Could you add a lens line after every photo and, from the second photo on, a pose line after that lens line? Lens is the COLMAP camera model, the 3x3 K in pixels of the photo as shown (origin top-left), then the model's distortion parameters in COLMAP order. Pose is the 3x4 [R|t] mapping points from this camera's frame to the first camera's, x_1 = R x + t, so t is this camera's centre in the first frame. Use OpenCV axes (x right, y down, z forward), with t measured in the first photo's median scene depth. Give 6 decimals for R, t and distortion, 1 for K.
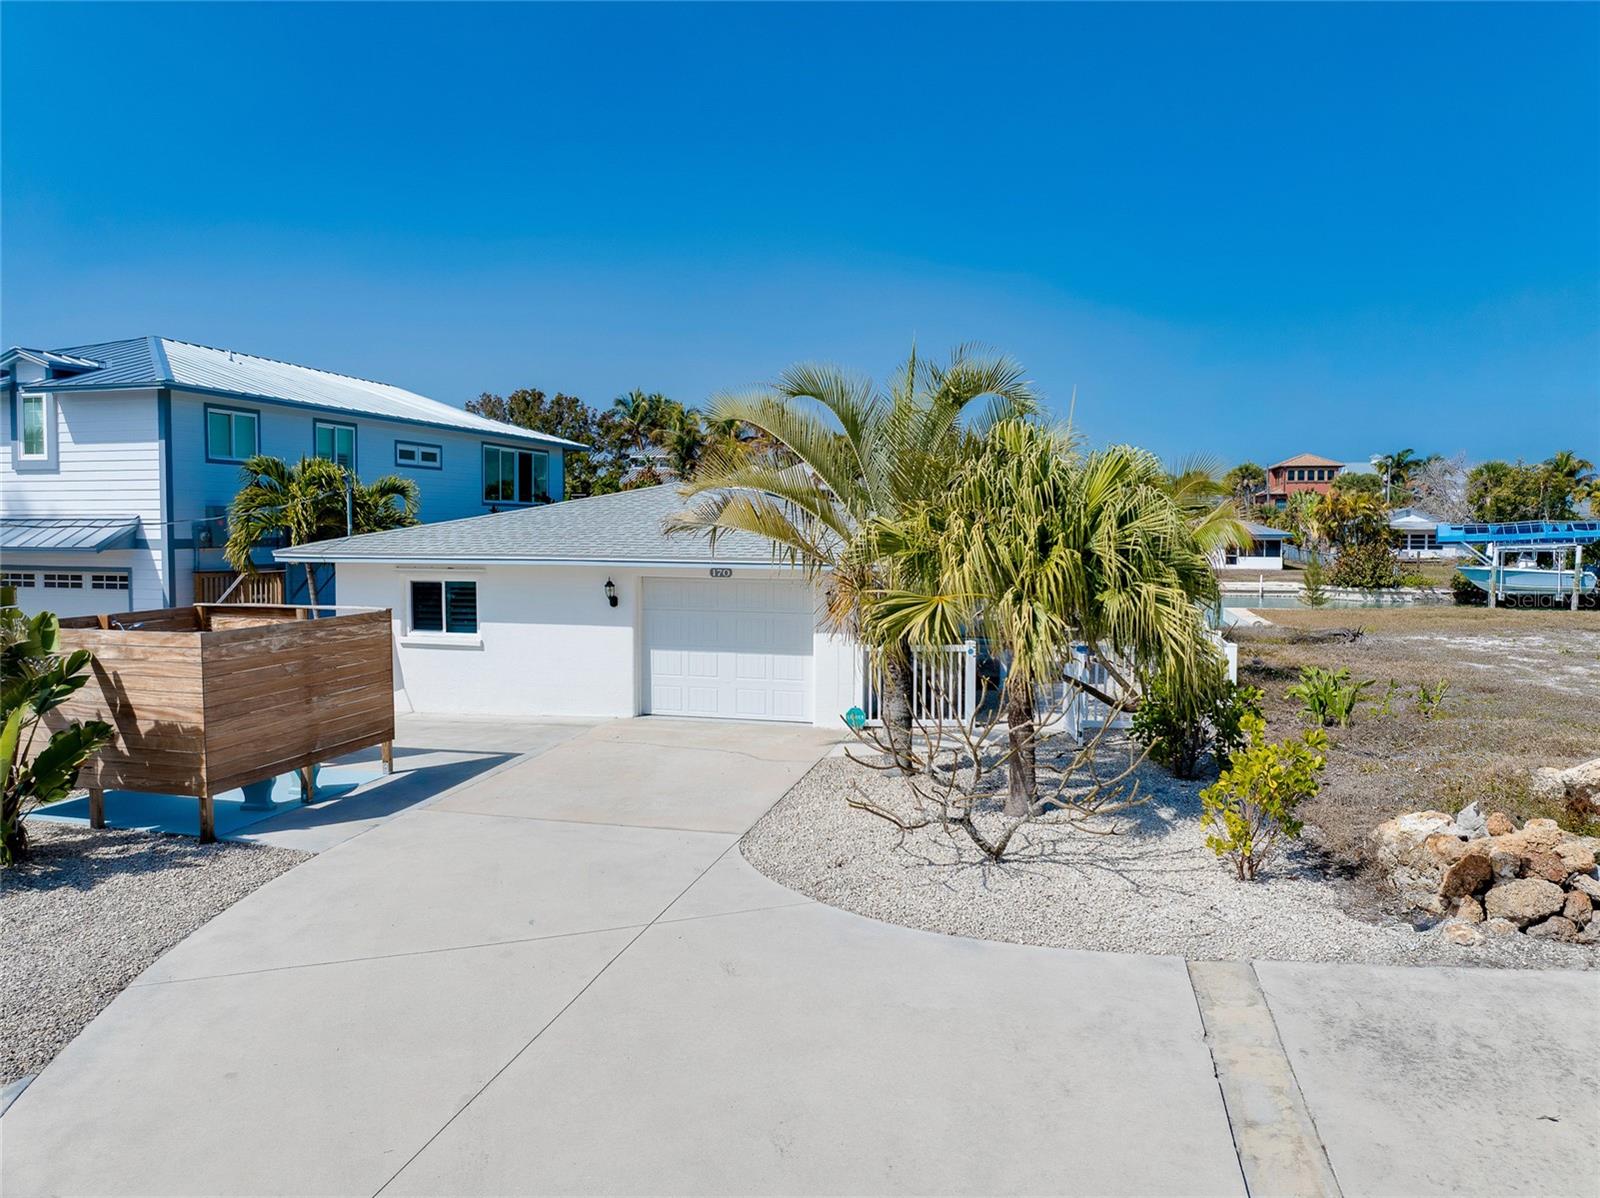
lens RADIAL K [[1128.2, 0, 806.8], [0, 1128.2, 589.3], [0, 0, 1]] dist [-0.042709, 0.006385]
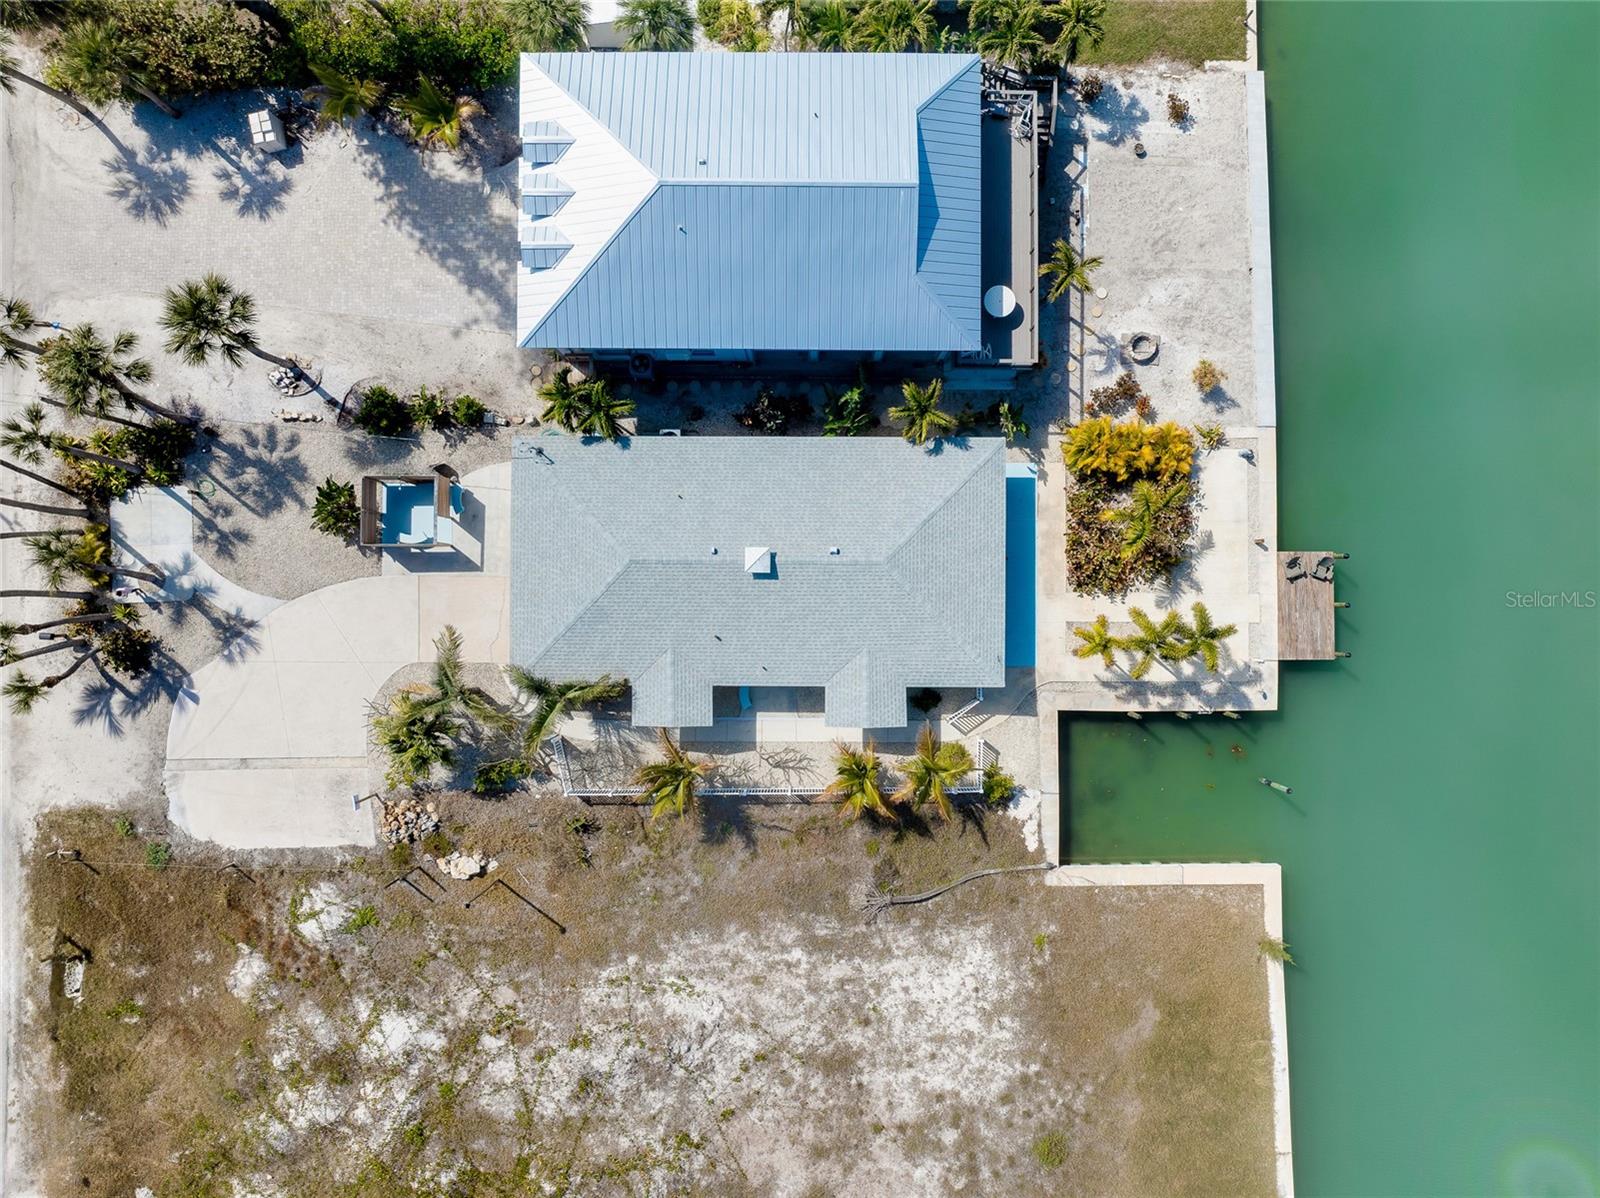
lens RADIAL K [[1128.2, 0, 806.8], [0, 1128.2, 589.3], [0, 0, 1]] dist [-0.042709, 0.006385]
pose [[0.238233, 0.971155, -0.010136, 0.043834], [-0.057231, 0.024456, 0.998061, -2.647517], [0.969520, -0.237191, 0.061406, 1.434694]]
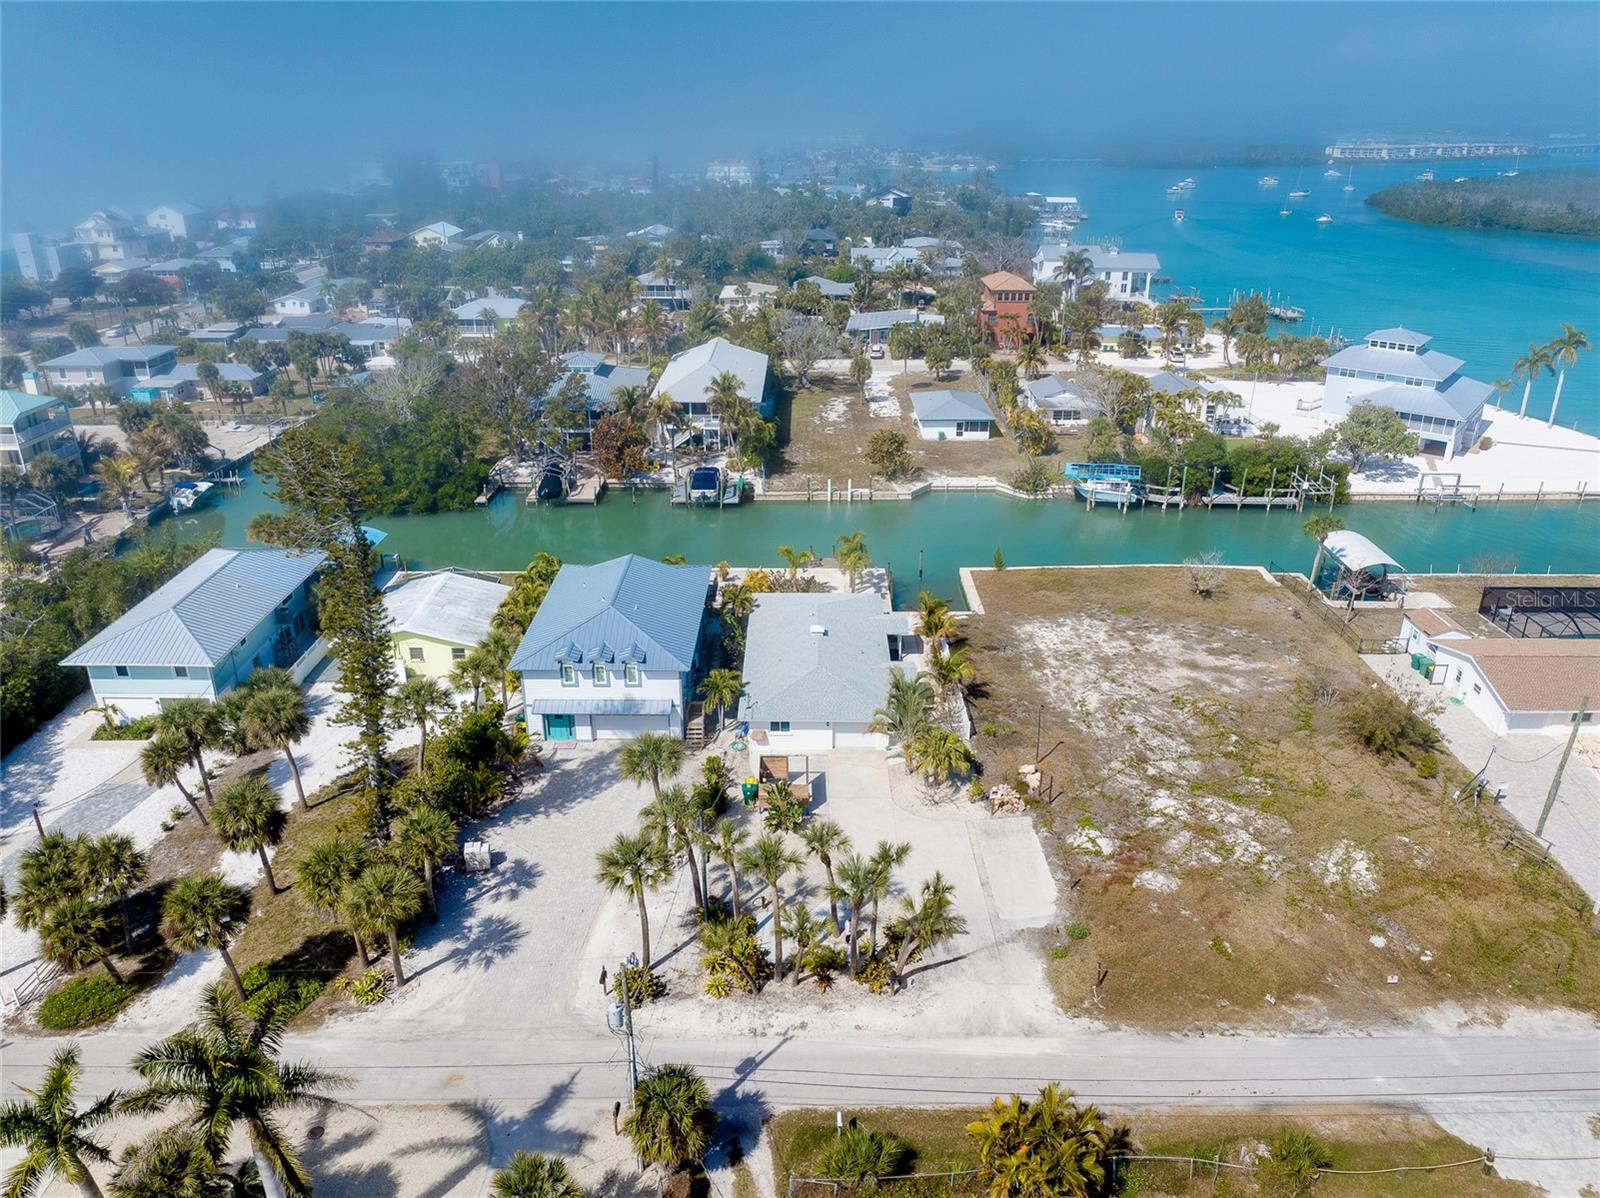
lens RADIAL K [[1122.2, 0, 803.8], [0, 1122.2, 599.3], [0, 0, 1]] dist [-0.025768, -0.001803]
pose [[0.970792, -0.096027, 0.219866, -1.089171], [0.013706, 0.937109, 0.348769, -1.808955], [-0.239530, -0.335569, 0.911054, -2.499628]]
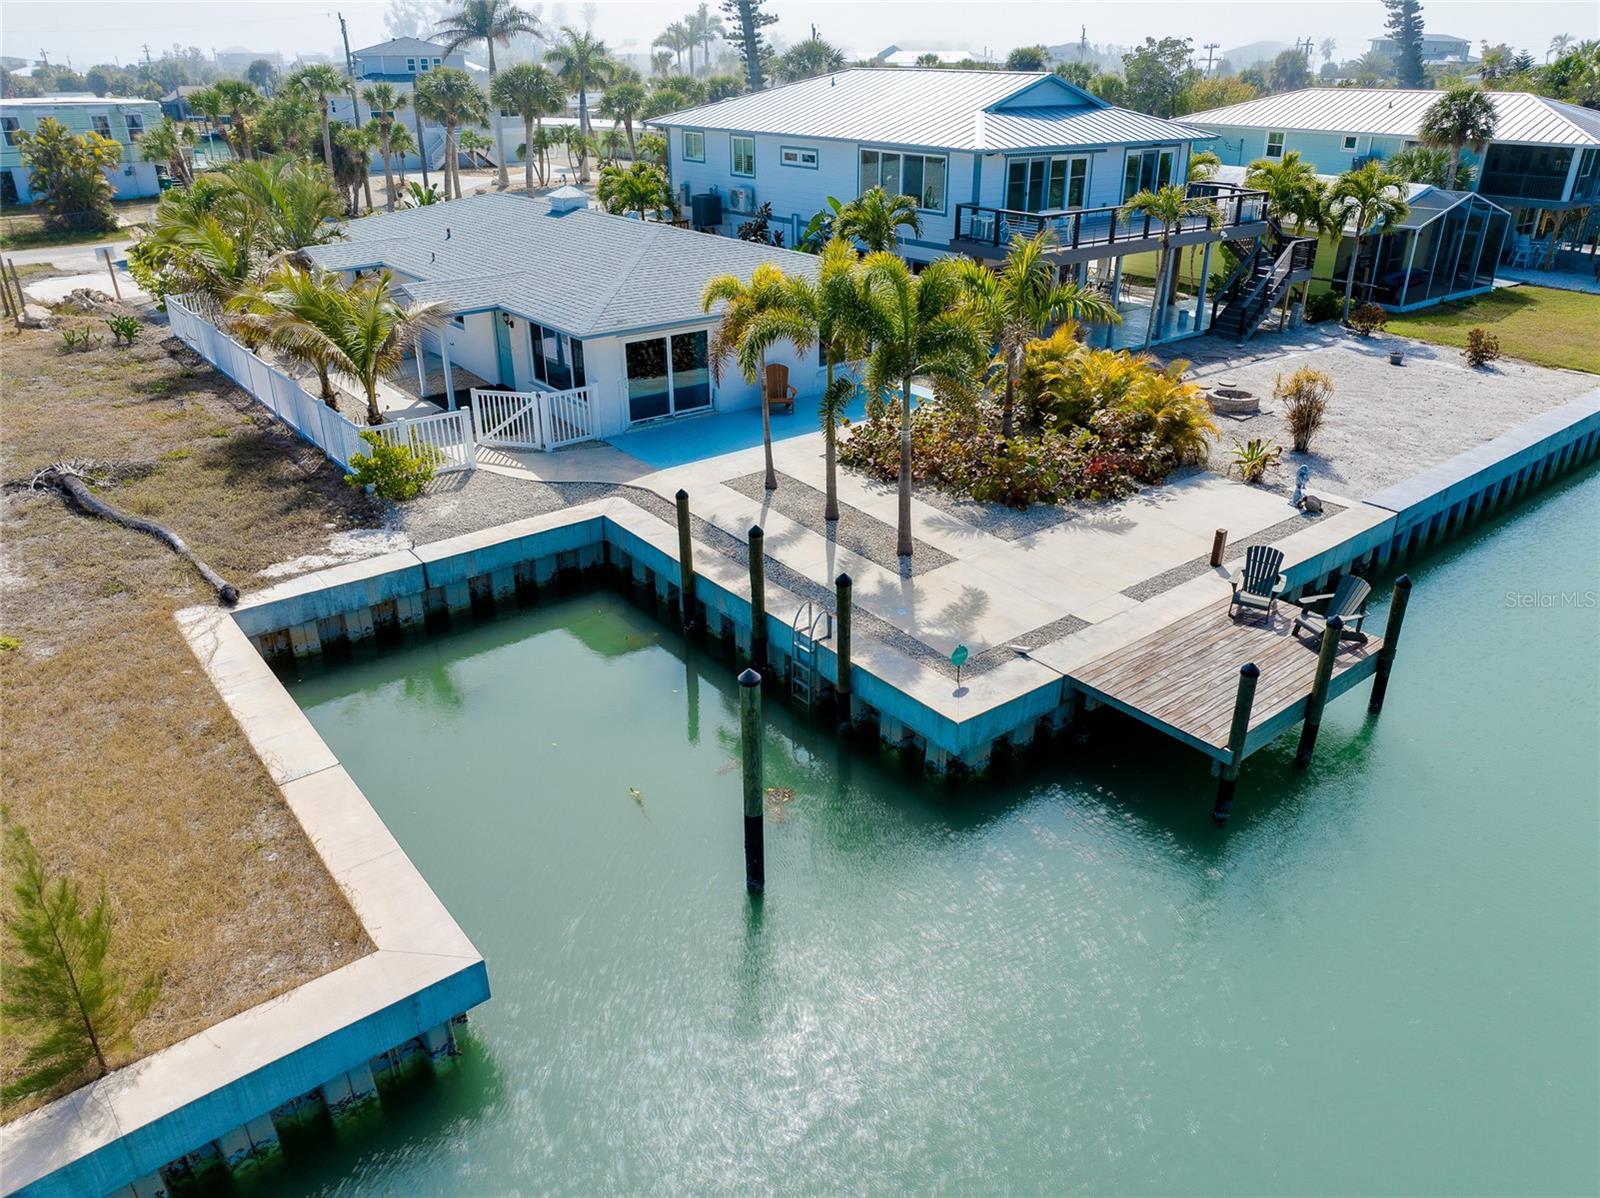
lens RADIAL K [[1130.3, 0, 805.3], [0, 1130.3, 590.9], [0, 0, 1]] dist [-0.051943, 0.022701]
pose [[-0.612740, 0.335429, -0.715568, 1.223003], [-0.049125, 0.887538, 0.458107, -0.434805], [0.788756, 0.315853, -0.527353, 2.978954]]
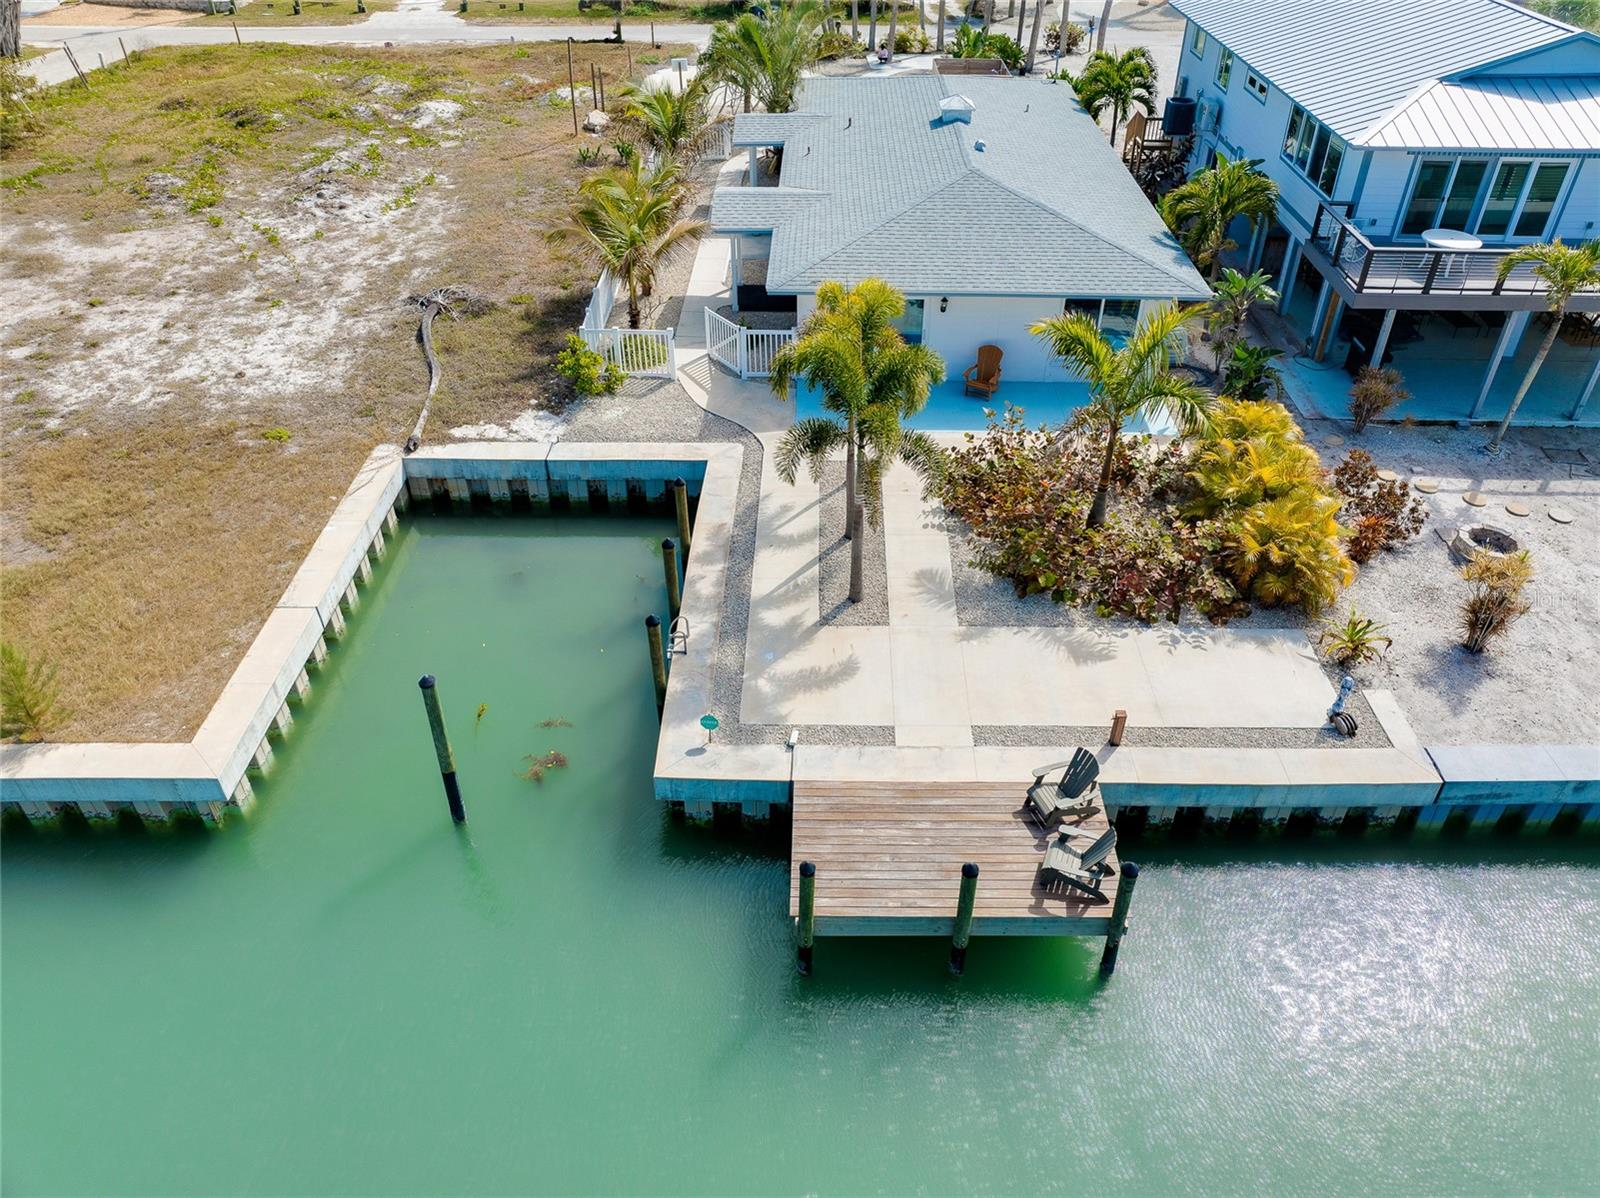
lens RADIAL K [[1128.2, 0, 806.8], [0, 1128.2, 589.3], [0, 0, 1]] dist [-0.042709, 0.006385]
pose [[-0.974607, 0.131518, -0.181230, 0.605111], [-0.017598, 0.761851, 0.647513, -0.728465], [0.223230, 0.634260, -0.740191, 3.308260]]
